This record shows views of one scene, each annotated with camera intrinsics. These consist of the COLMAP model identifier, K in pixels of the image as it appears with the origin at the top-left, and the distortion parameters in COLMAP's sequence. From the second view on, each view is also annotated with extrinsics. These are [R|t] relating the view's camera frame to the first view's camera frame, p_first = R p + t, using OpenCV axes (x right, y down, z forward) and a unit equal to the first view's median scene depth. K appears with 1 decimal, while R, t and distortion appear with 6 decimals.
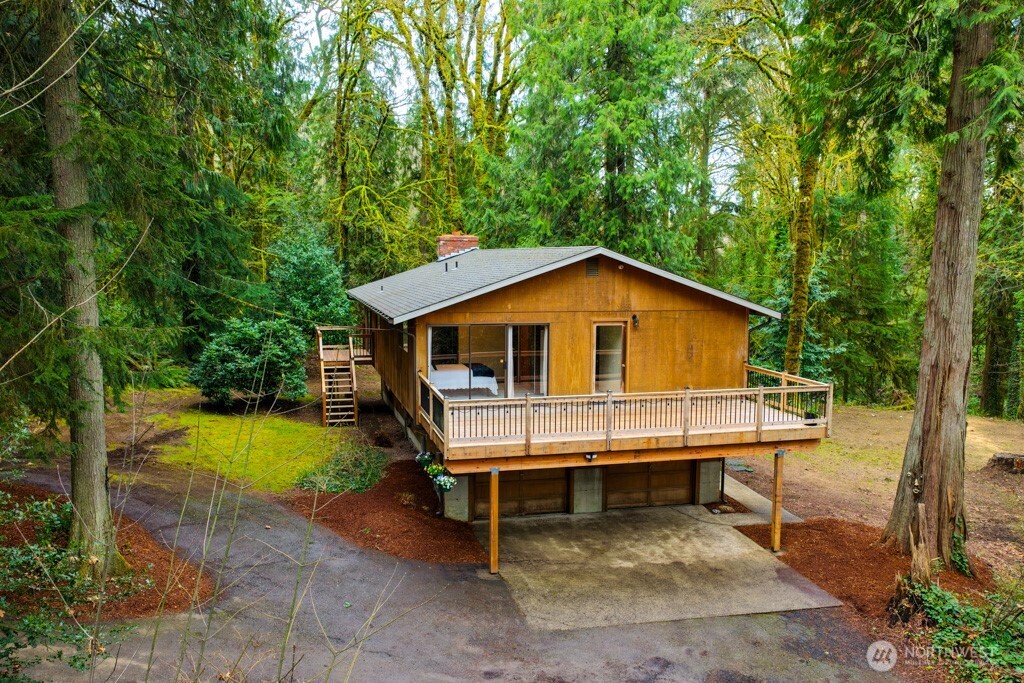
lens RADIAL K [[842.6, 0, 515.1], [0, 842.6, 343.4], [0, 0, 1]] dist [-0.003651, 0.020362]
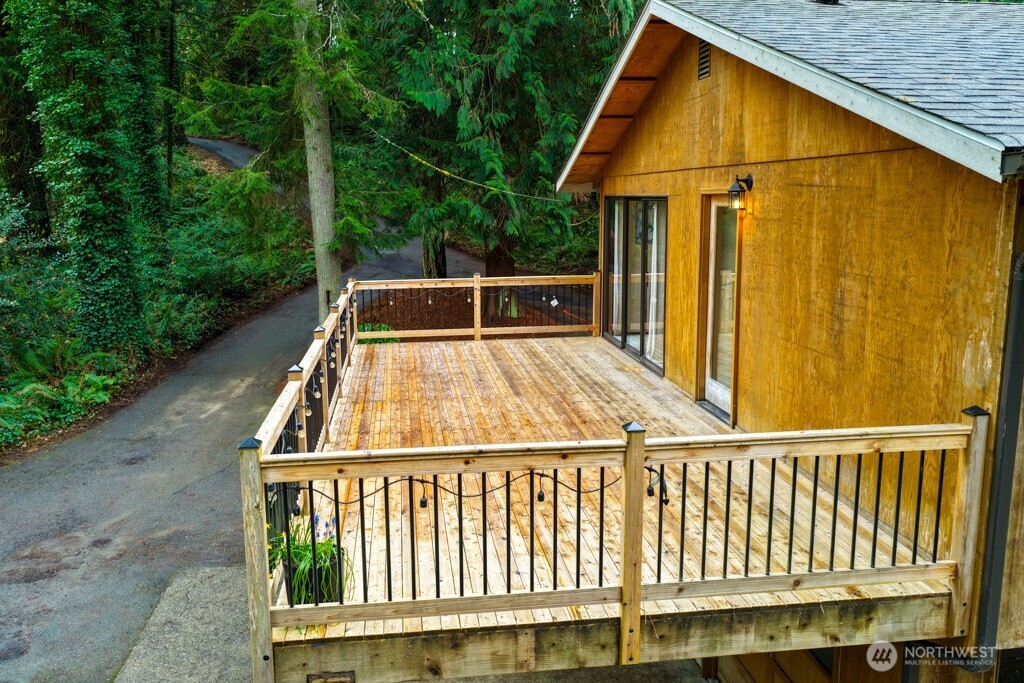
lens RADIAL K [[842.6, 0, 515.1], [0, 842.6, 343.4], [0, 0, 1]] dist [-0.003651, 0.020362]
pose [[-0.138969, 0.161462, -0.977045, 0.580927], [-0.084453, 0.981092, 0.174143, -0.020211], [0.986689, 0.106715, -0.122705, 1.134716]]
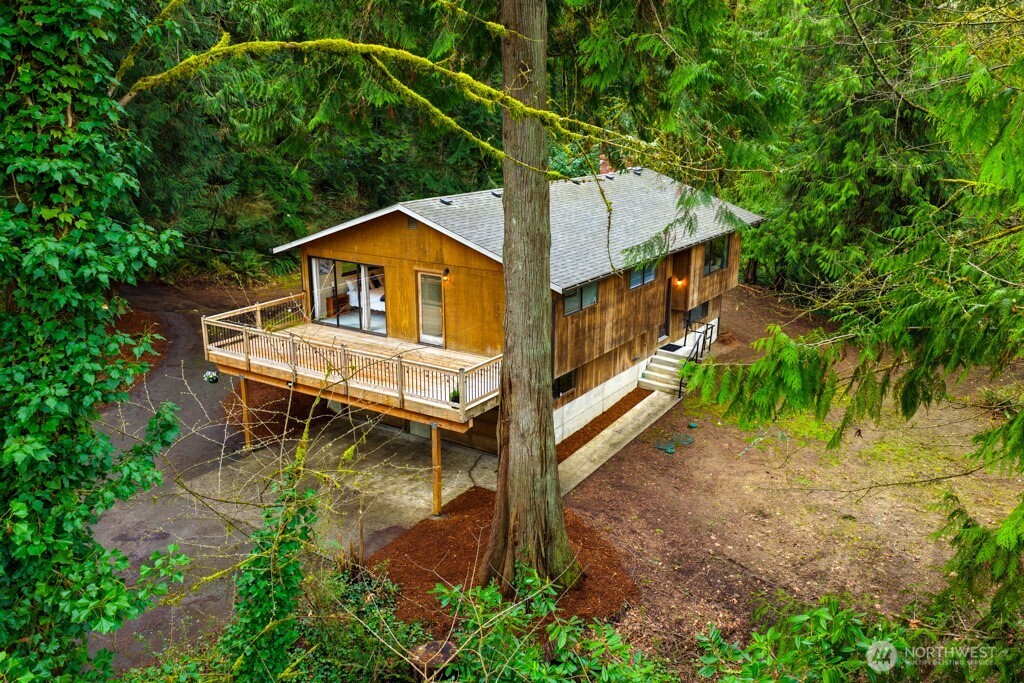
lens RADIAL K [[842.6, 0, 515.1], [0, 842.6, 343.4], [0, 0, 1]] dist [-0.003651, 0.020362]
pose [[0.672033, 0.198142, -0.713520, 1.142652], [-0.072299, 0.976491, 0.203072, -0.191261], [0.736983, -0.084885, 0.670560, 0.412060]]
